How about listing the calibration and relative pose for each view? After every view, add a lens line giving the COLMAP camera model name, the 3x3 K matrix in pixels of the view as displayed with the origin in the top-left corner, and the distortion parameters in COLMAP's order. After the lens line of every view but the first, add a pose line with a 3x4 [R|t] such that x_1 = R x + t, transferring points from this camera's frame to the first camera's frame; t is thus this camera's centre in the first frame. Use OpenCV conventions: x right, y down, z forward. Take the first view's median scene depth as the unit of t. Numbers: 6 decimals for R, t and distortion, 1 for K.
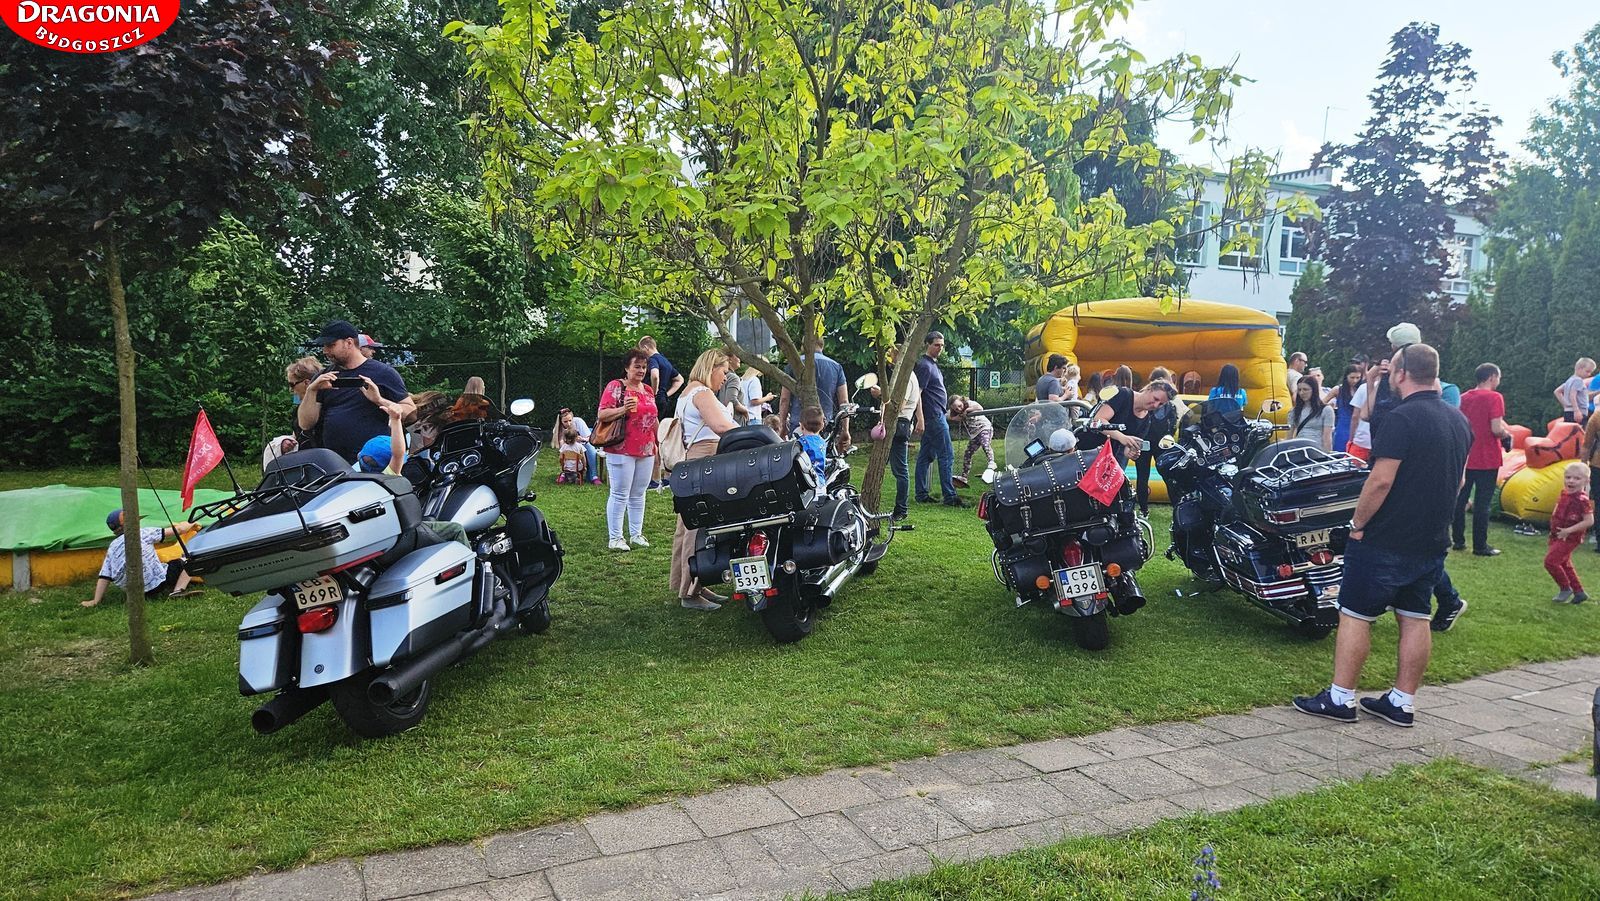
lens RADIAL K [[1069.9, 0, 800.0], [0, 1069.9, 450.5], [0, 0, 1]] dist [0.072500, -0.074074]
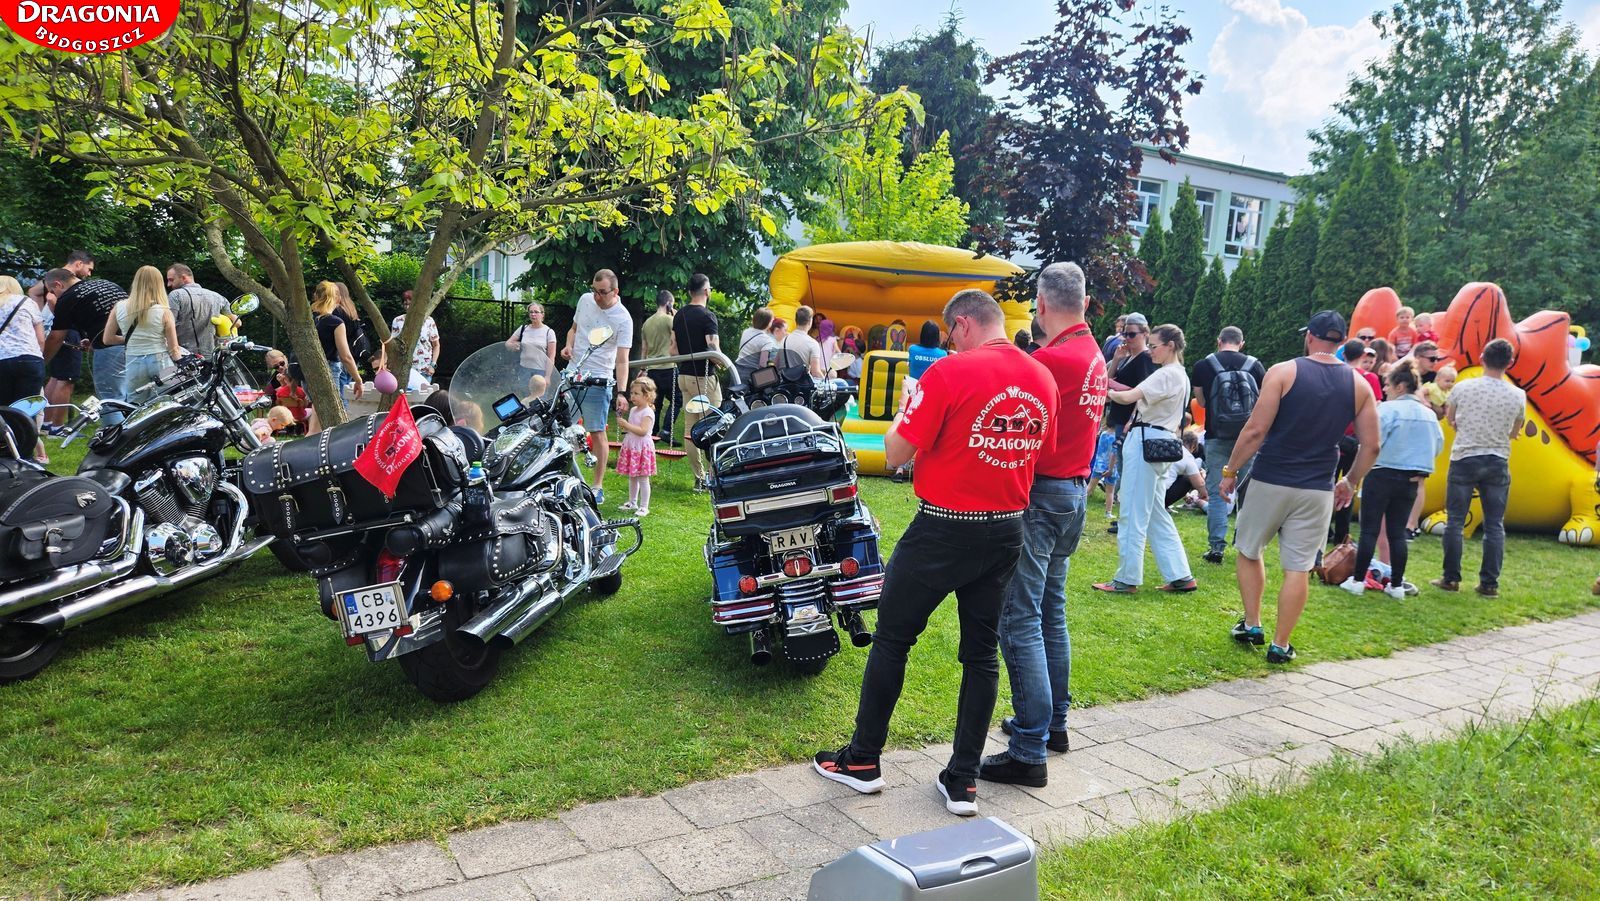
lens RADIAL K [[1069.9, 0, 800.0], [0, 1069.9, 450.5], [0, 0, 1]] dist [0.072500, -0.074074]
pose [[0.995172, 0.020578, 0.095963, 0.774728], [-0.024404, 0.998946, 0.038866, -0.014813], [-0.095062, -0.041020, 0.994626, 0.533357]]
